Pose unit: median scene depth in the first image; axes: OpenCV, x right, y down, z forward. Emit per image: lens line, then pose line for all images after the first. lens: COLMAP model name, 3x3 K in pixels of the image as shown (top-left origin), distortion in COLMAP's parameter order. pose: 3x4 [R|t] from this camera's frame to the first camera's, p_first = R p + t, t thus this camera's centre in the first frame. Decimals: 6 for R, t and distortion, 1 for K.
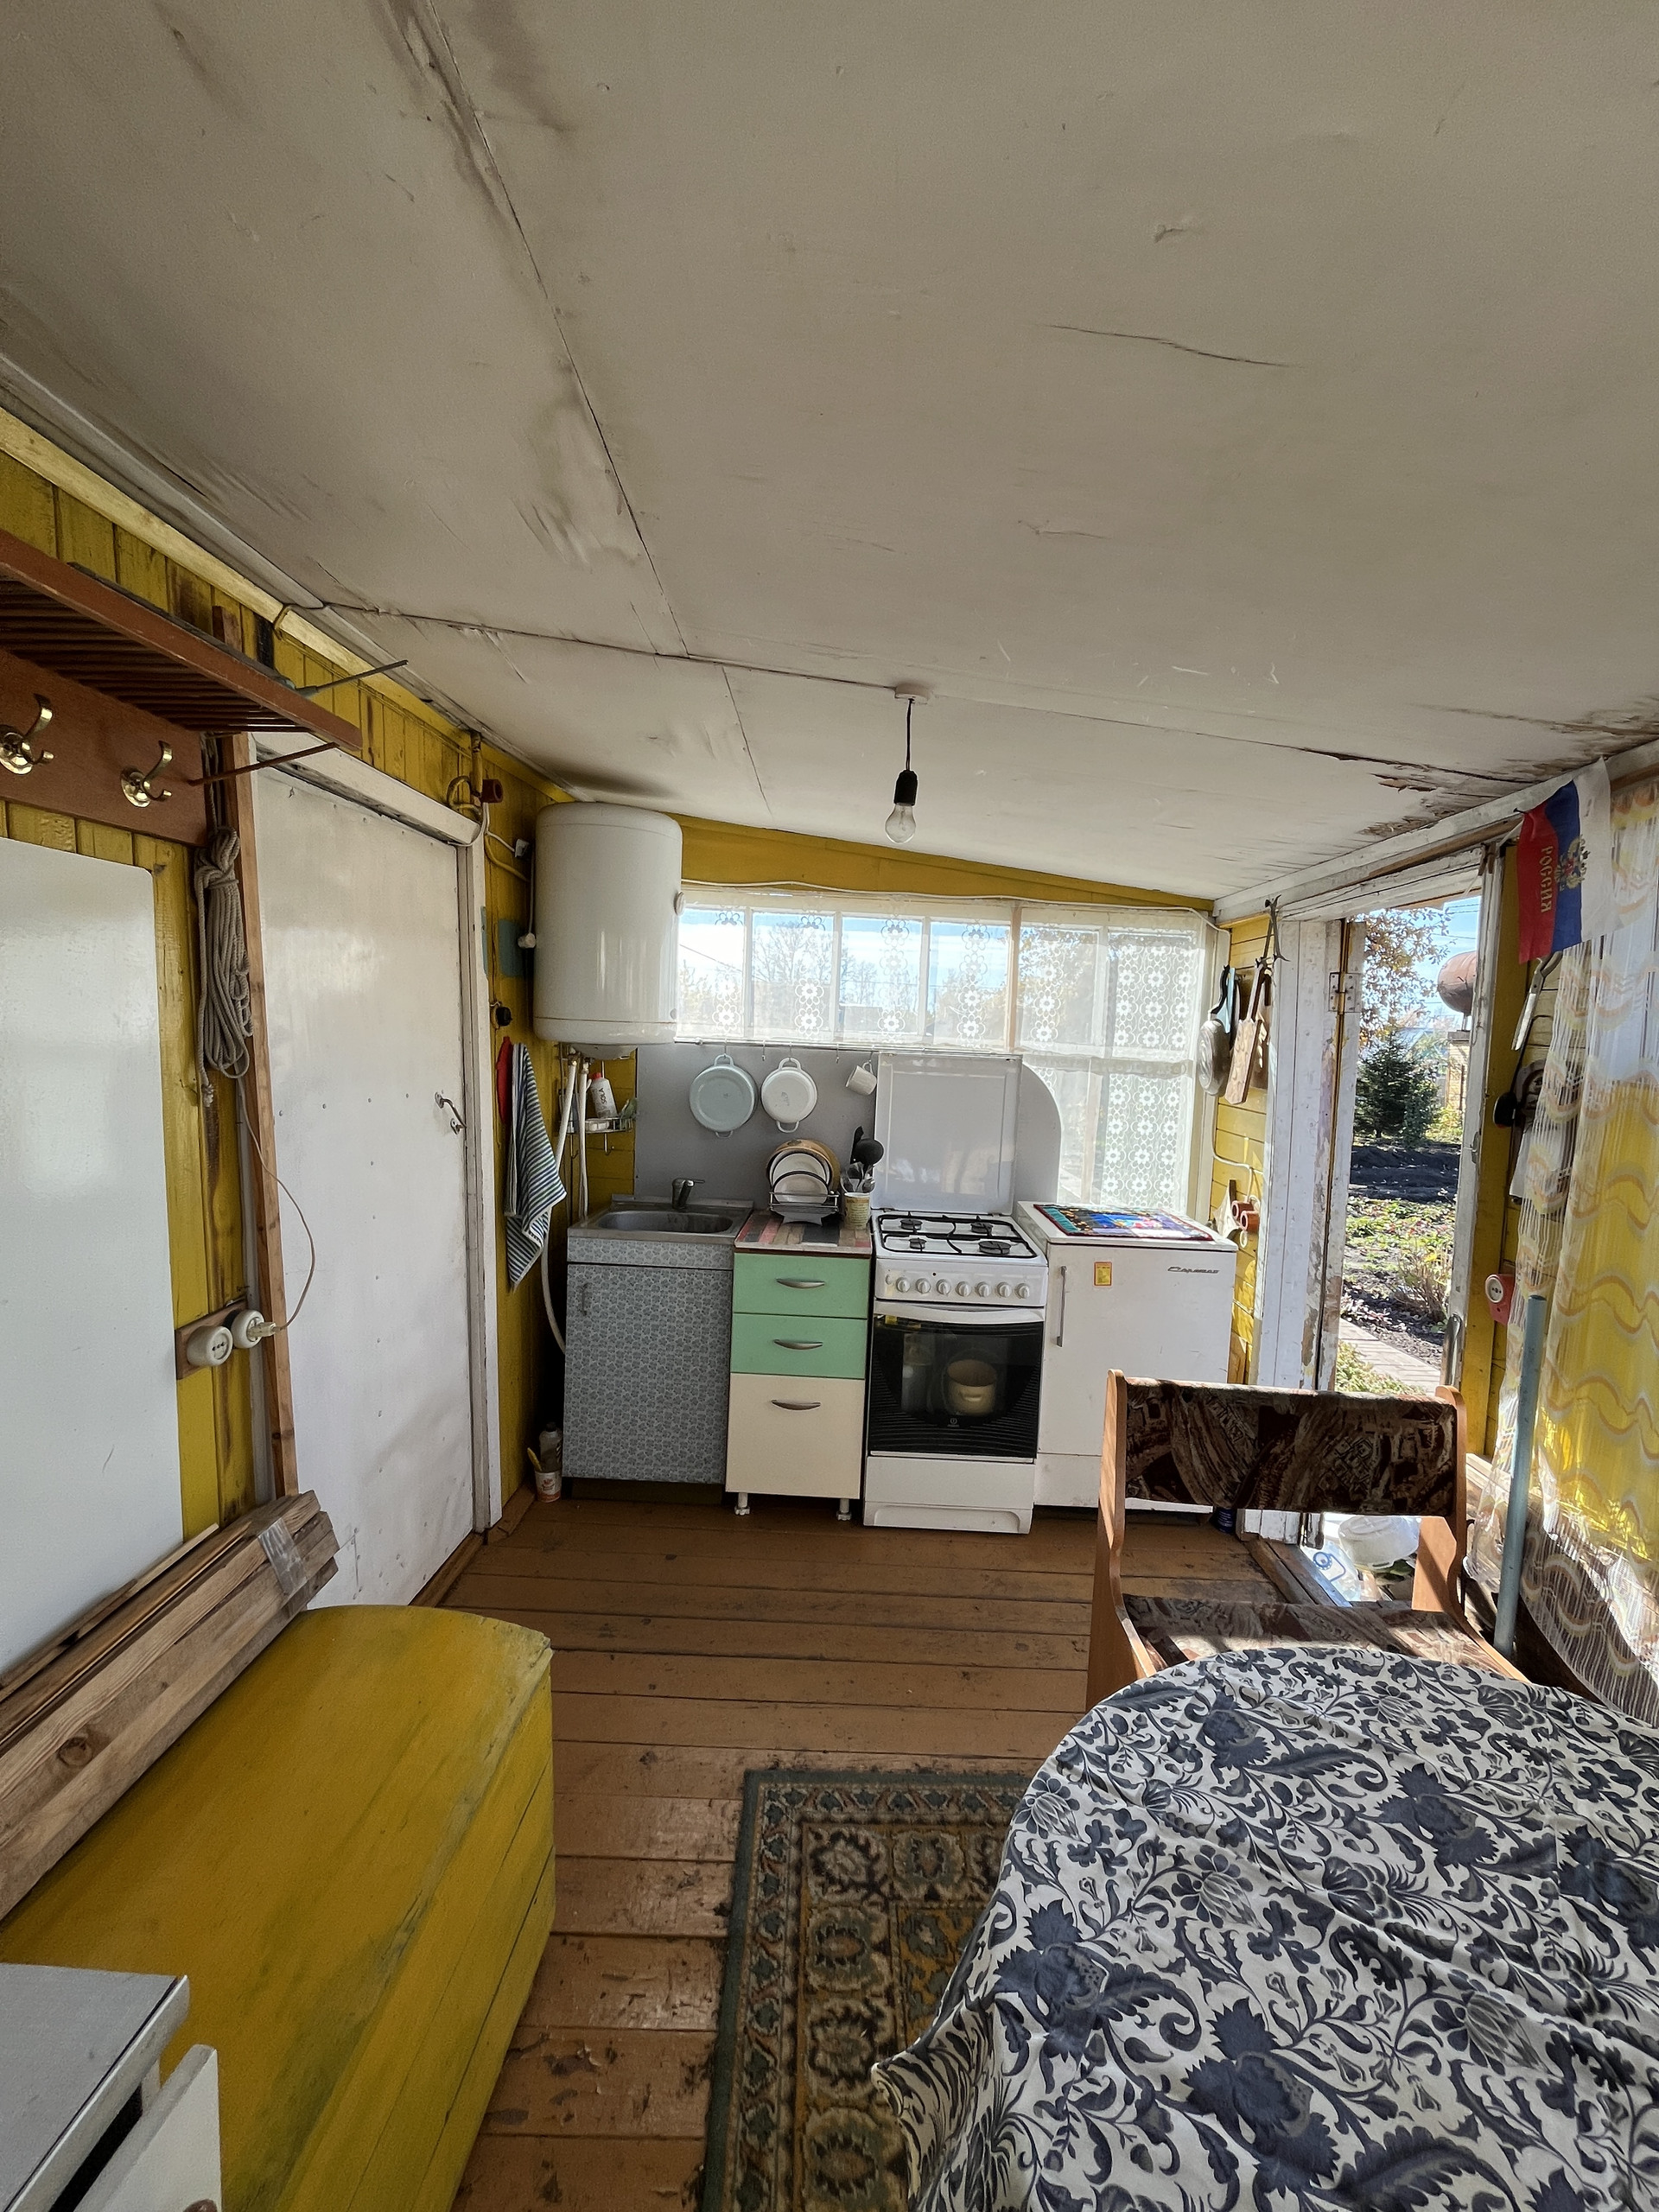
lens RADIAL K [[892.8, 0, 830.1], [0, 892.8, 1104.9], [0, 0, 1]] dist [-0.002894, -0.000531]
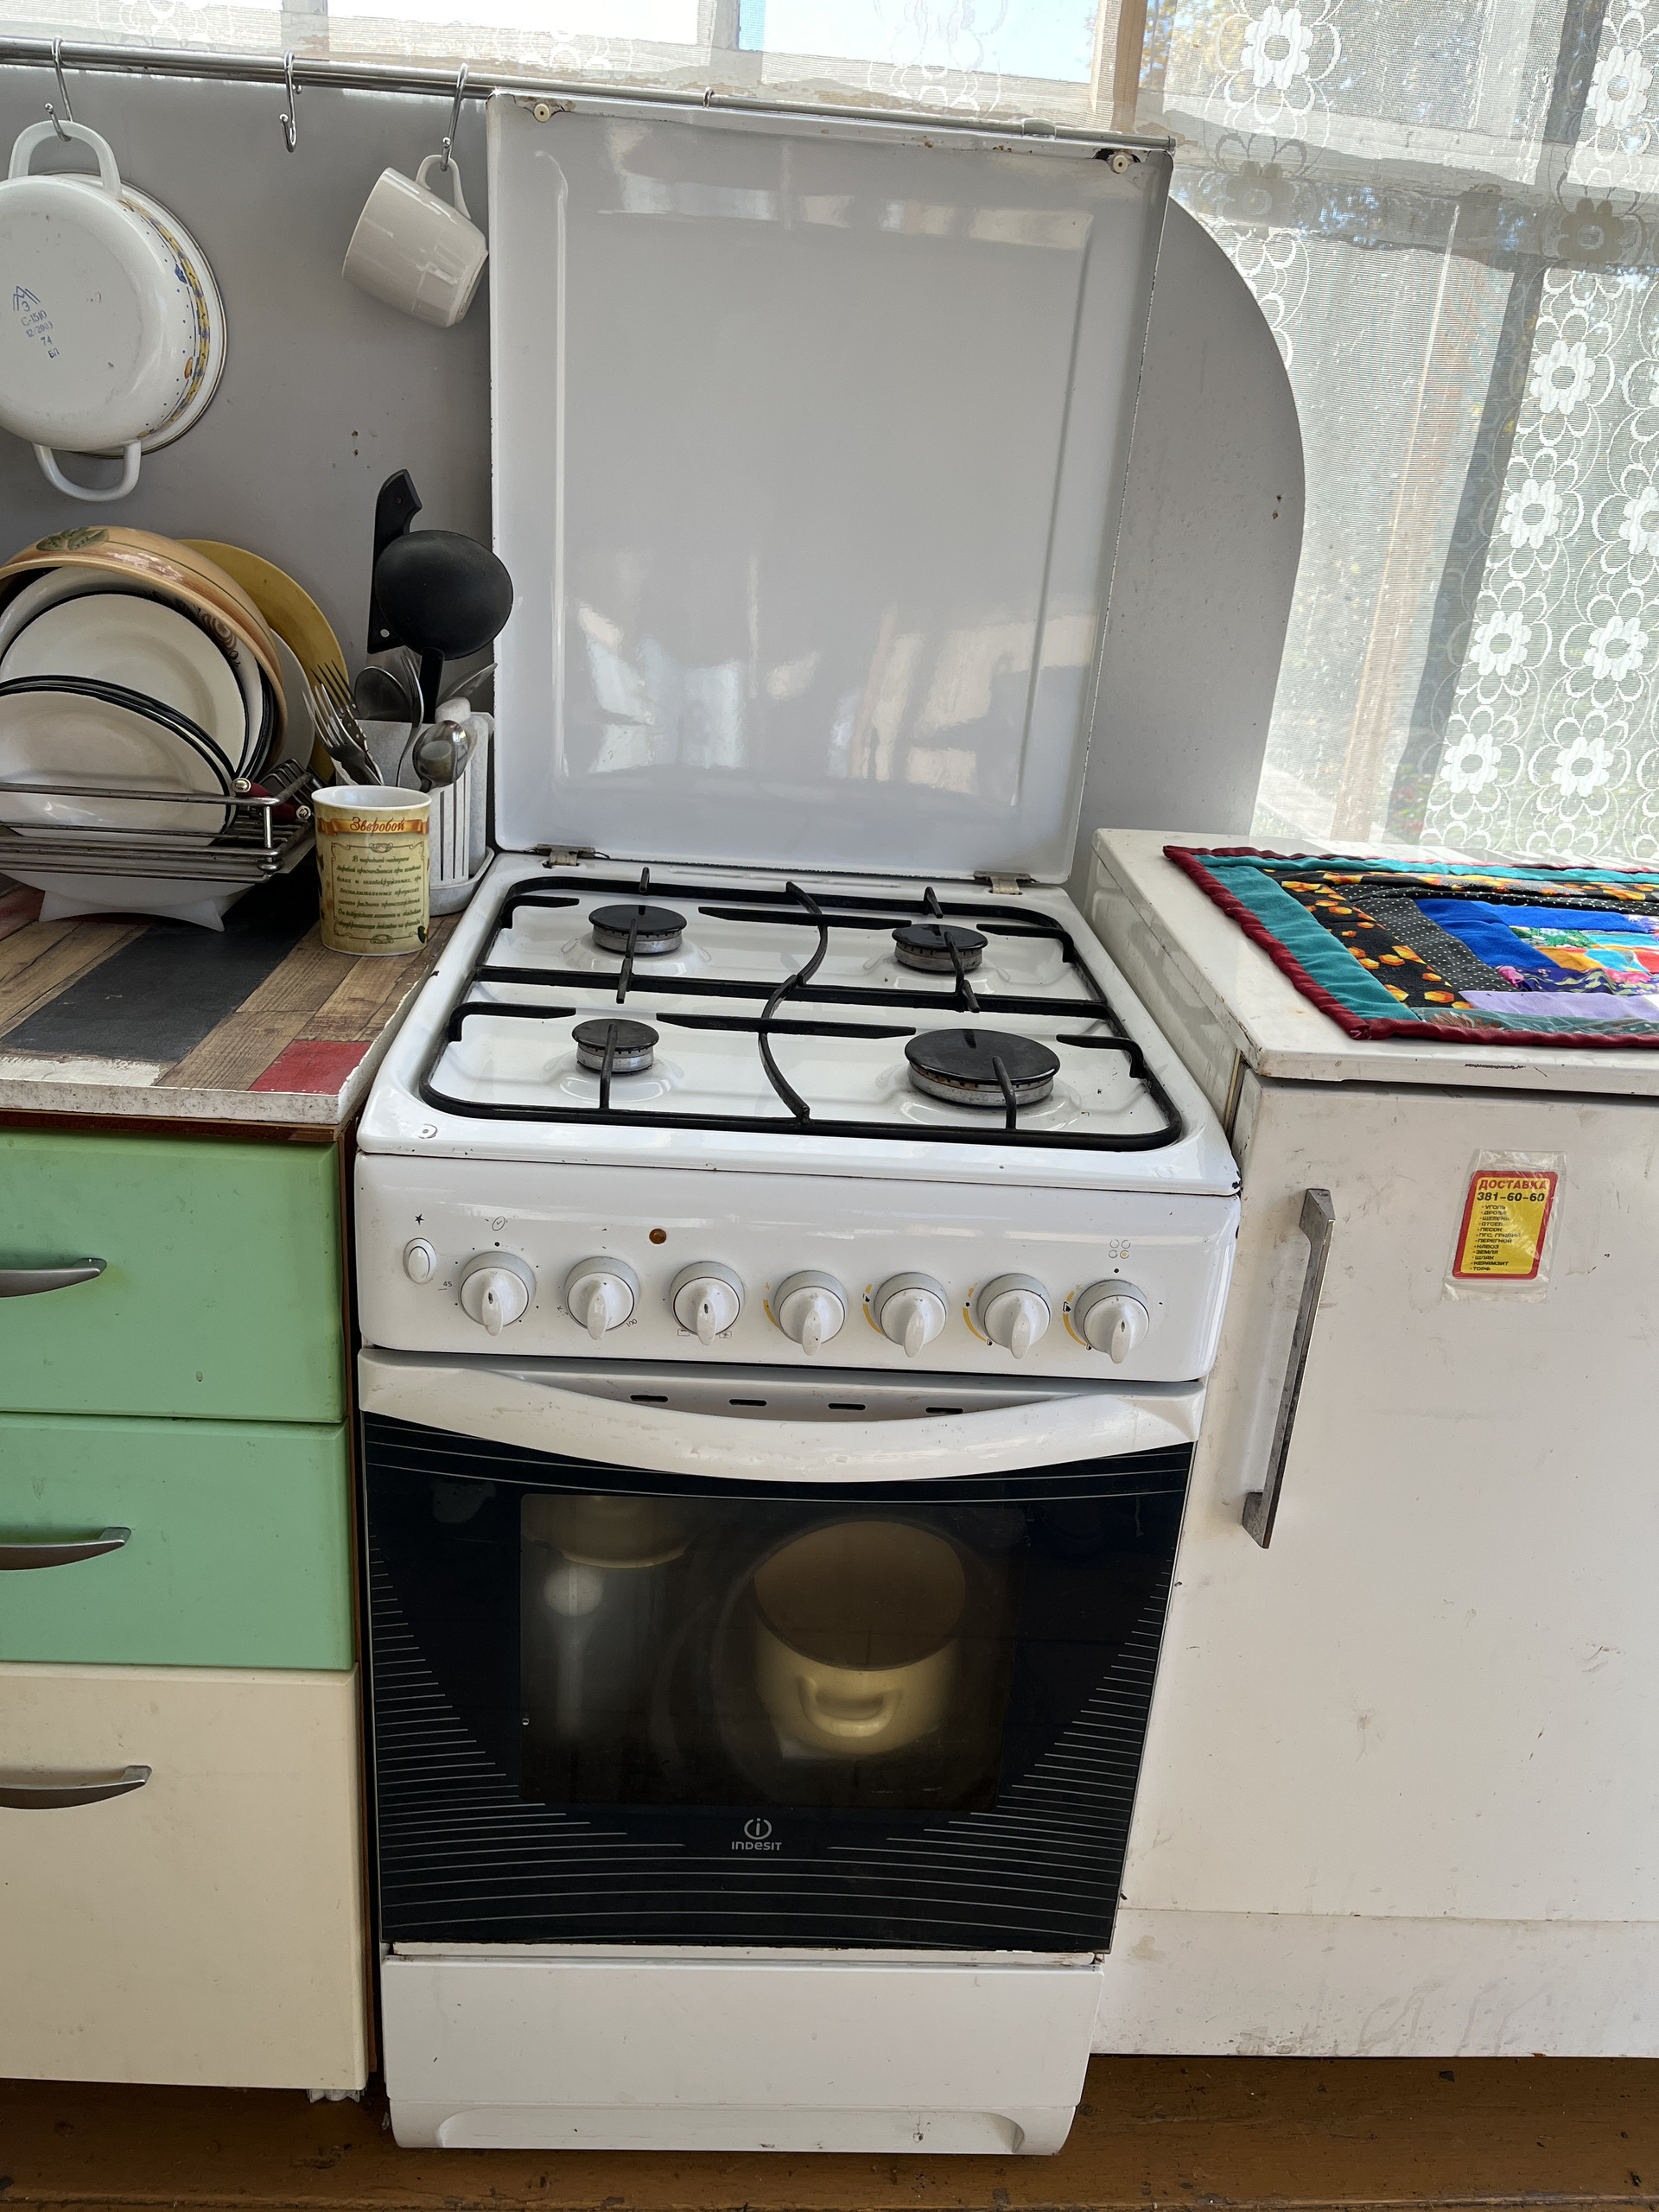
lens RADIAL K [[1644.5, 0, 820.1], [0, 1644.5, 1120.1], [0, 0, 1]] dist [0.066303, -0.089594]
pose [[0.998274, 0.003332, 0.058625, 0.125142], [-0.021441, 0.950138, 0.311092, 0.051529], [-0.054665, -0.311812, 0.948570, 0.639408]]
